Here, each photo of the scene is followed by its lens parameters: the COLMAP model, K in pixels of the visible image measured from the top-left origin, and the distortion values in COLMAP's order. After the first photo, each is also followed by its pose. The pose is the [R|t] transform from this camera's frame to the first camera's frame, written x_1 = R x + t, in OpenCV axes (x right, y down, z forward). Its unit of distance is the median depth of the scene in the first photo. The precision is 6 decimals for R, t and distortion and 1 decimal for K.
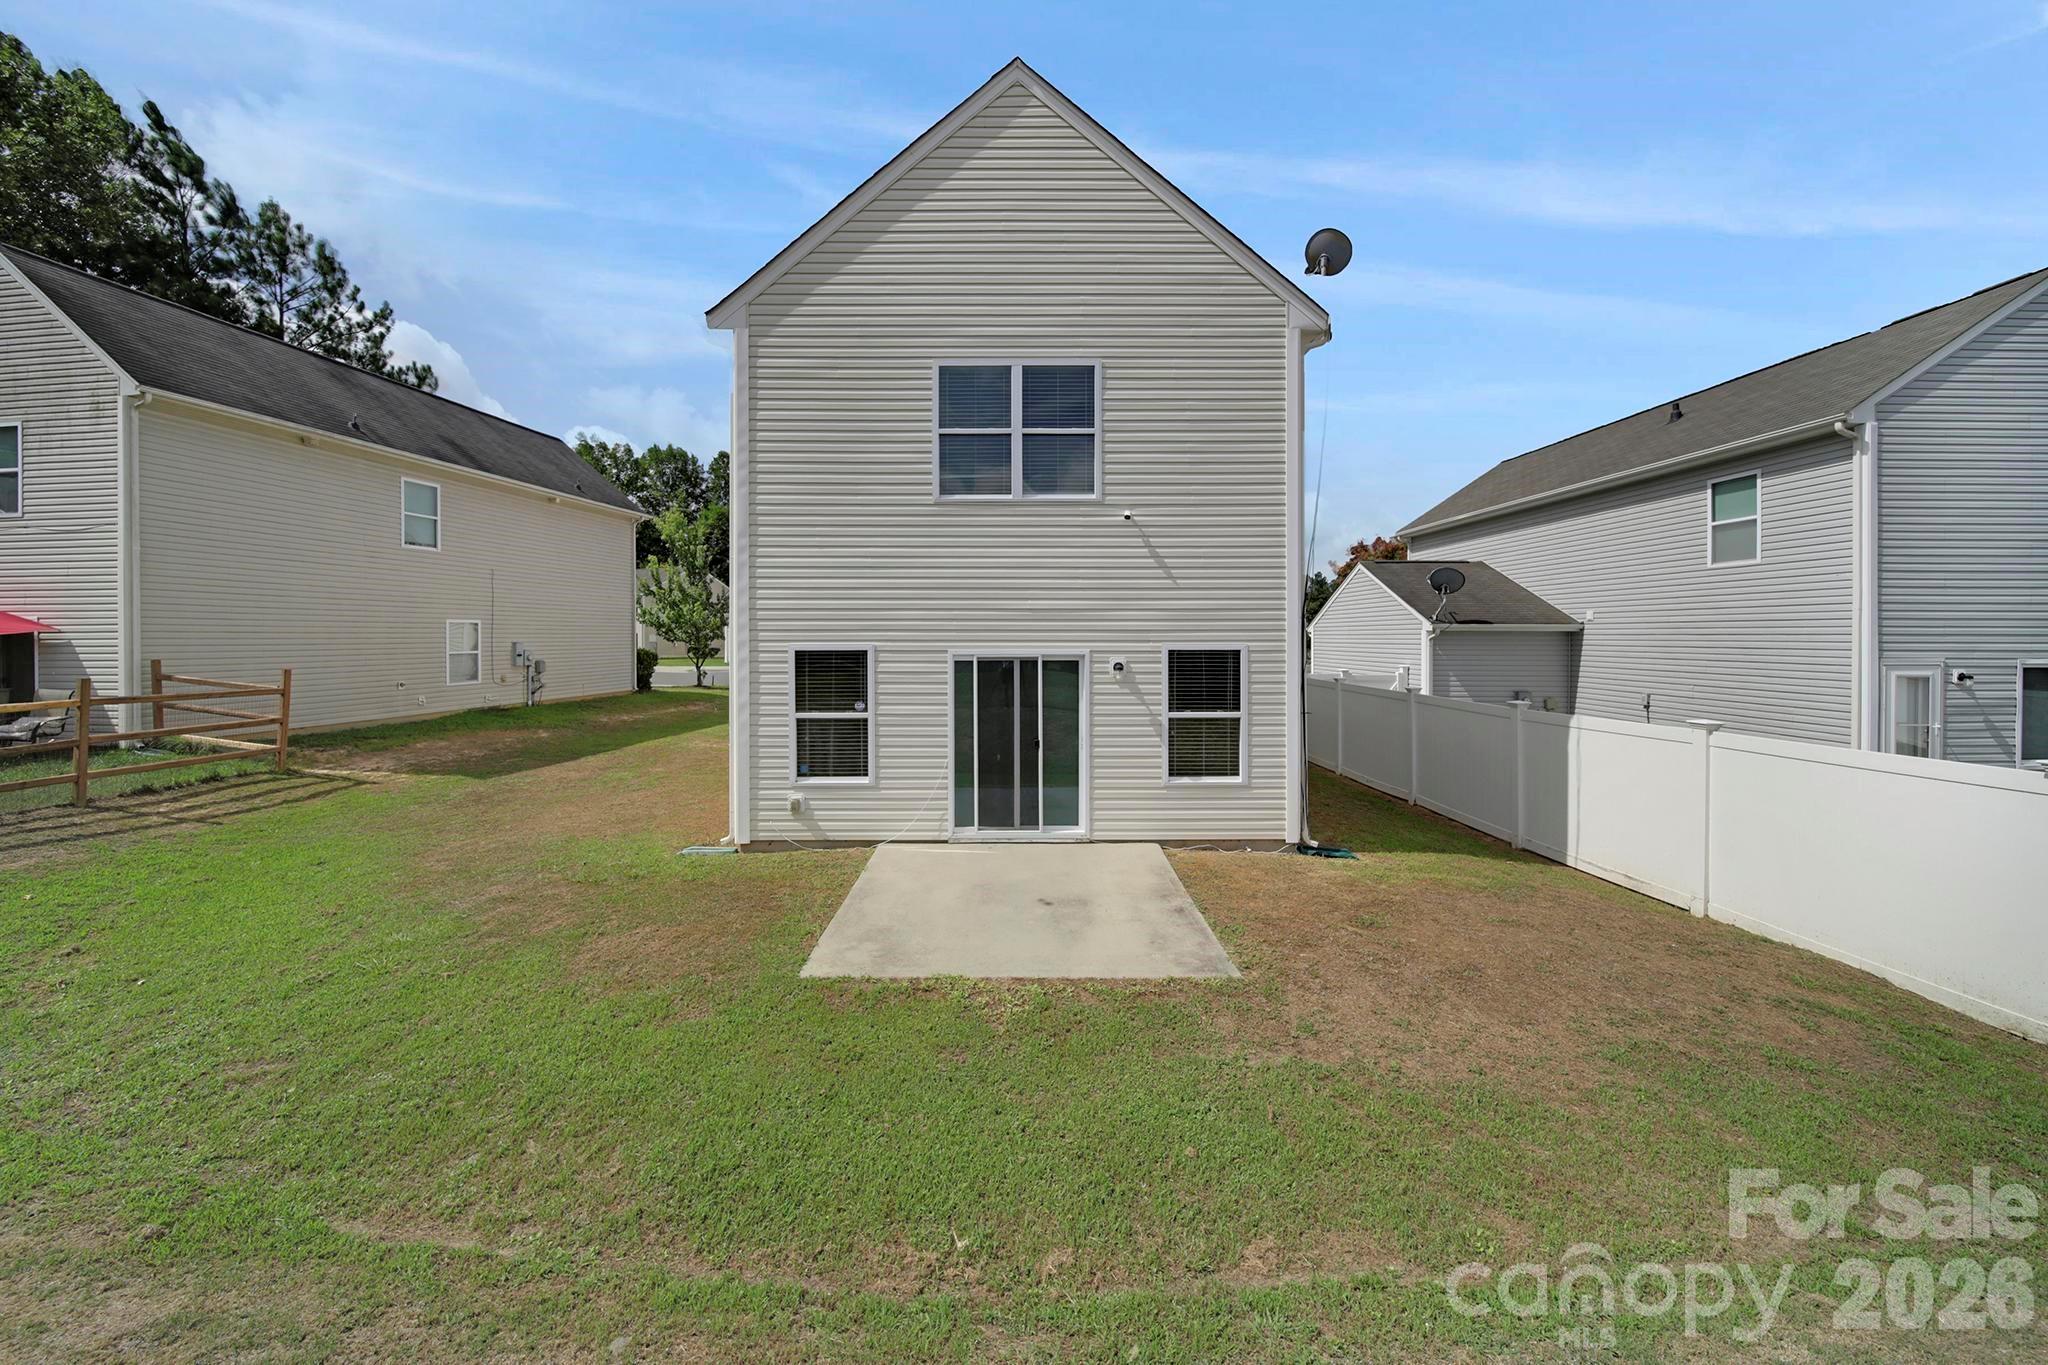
lens RADIAL K [[722.4, 0, 1022.6], [0, 722.4, 642.1], [0, 0, 1]] dist [-0.003594, -0.001065]
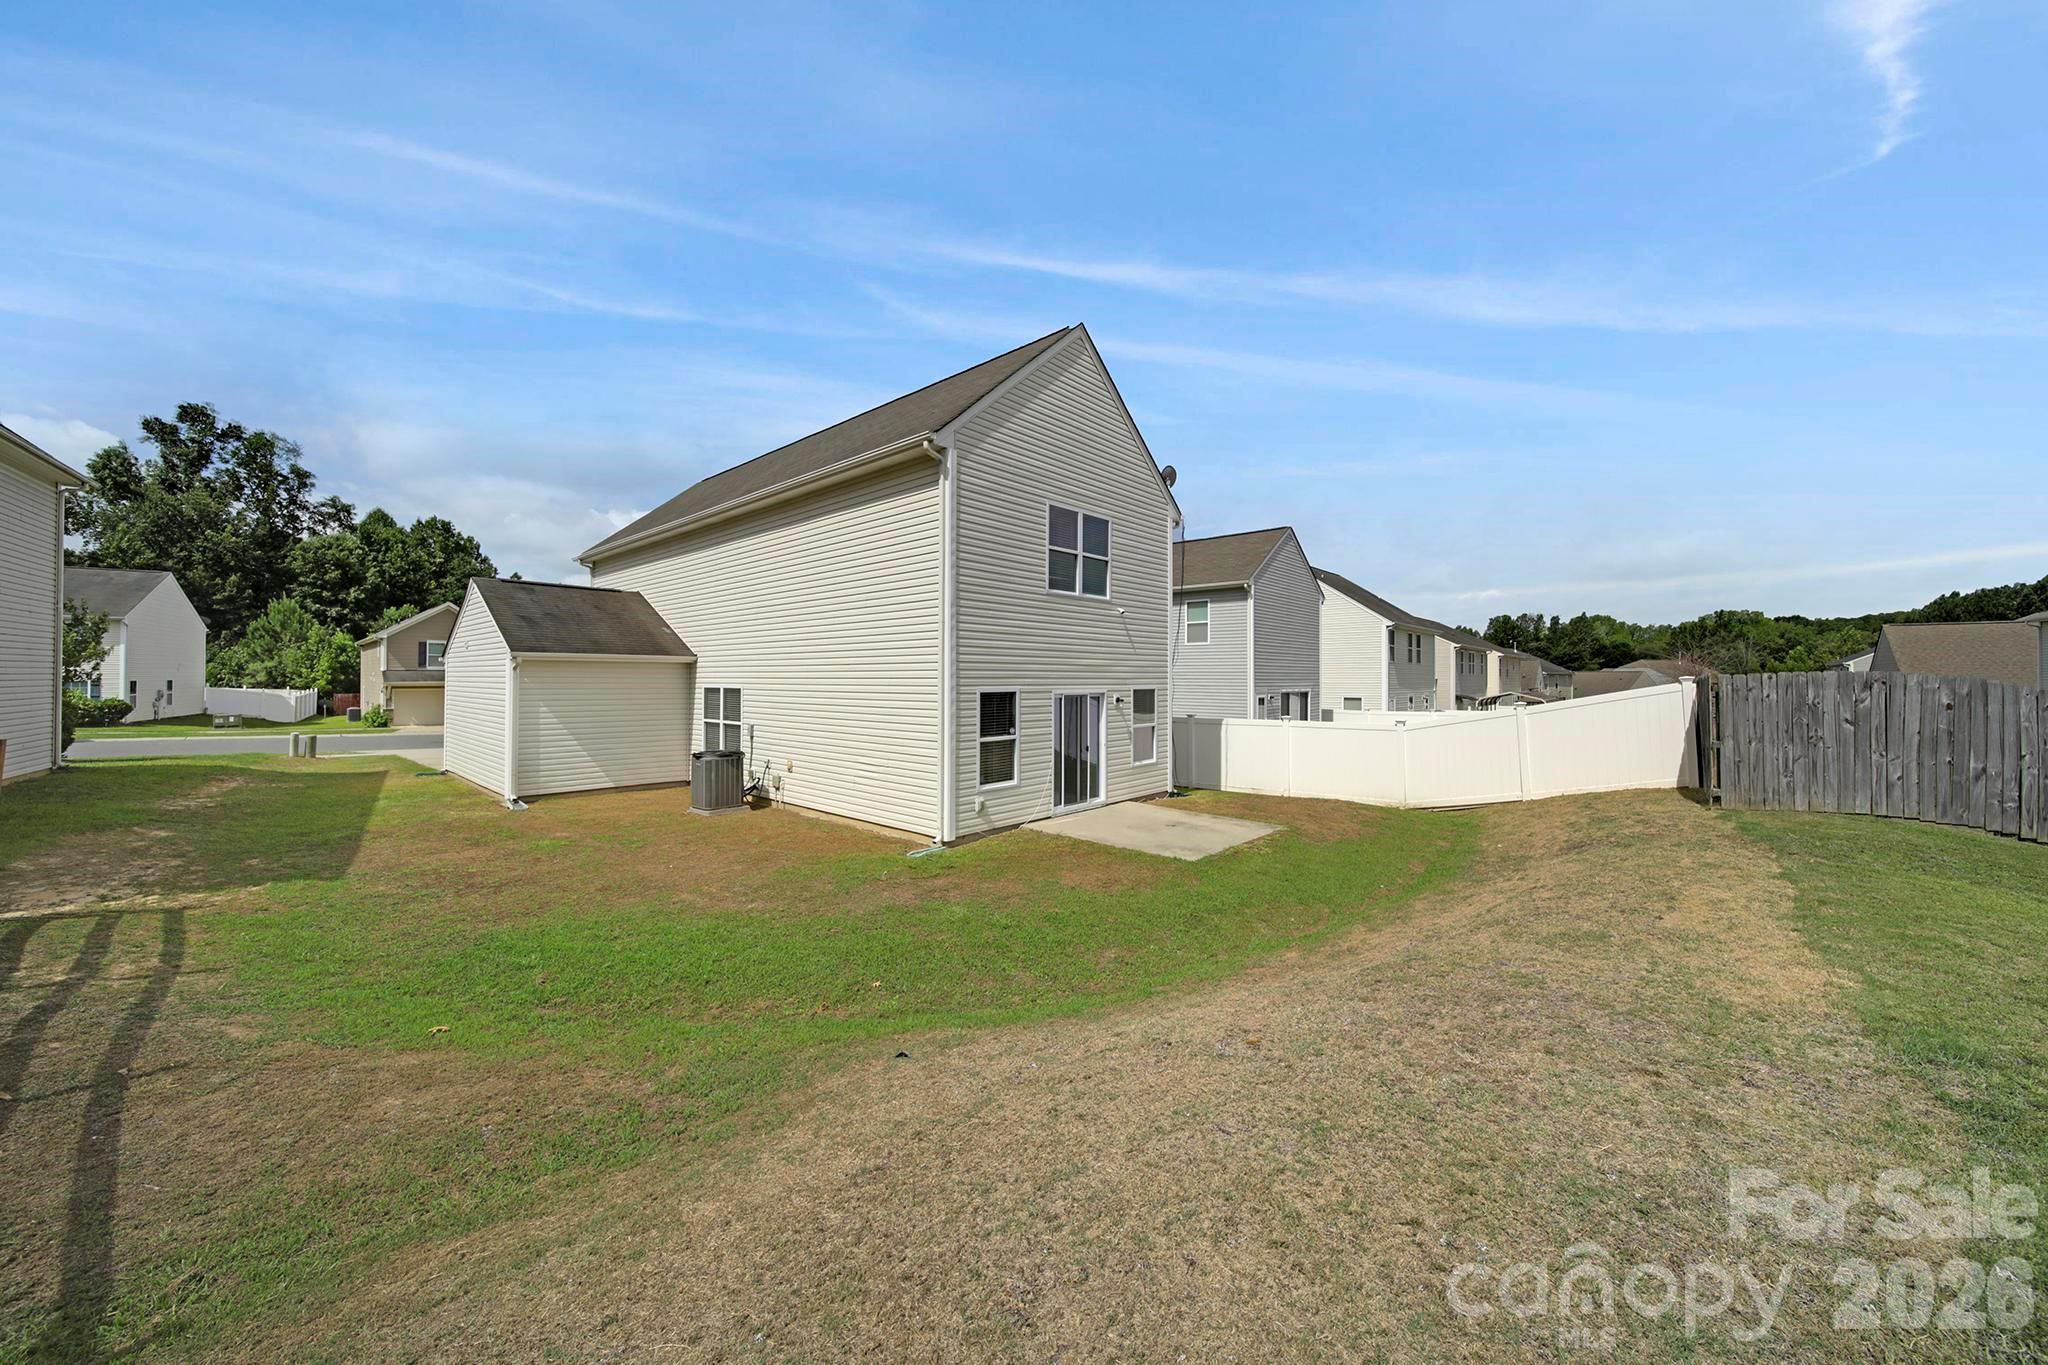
lens RADIAL K [[722.4, 0, 1034.1], [0, 722.4, 676.4], [0, 0, 1]] dist [-0.003594, -0.001065]
pose [[0.668392, 0.001711, 0.743807, -1.261121], [0.010121, 0.999884, -0.011396, -0.002314], [-0.743741, 0.015145, 0.668297, 0.009784]]
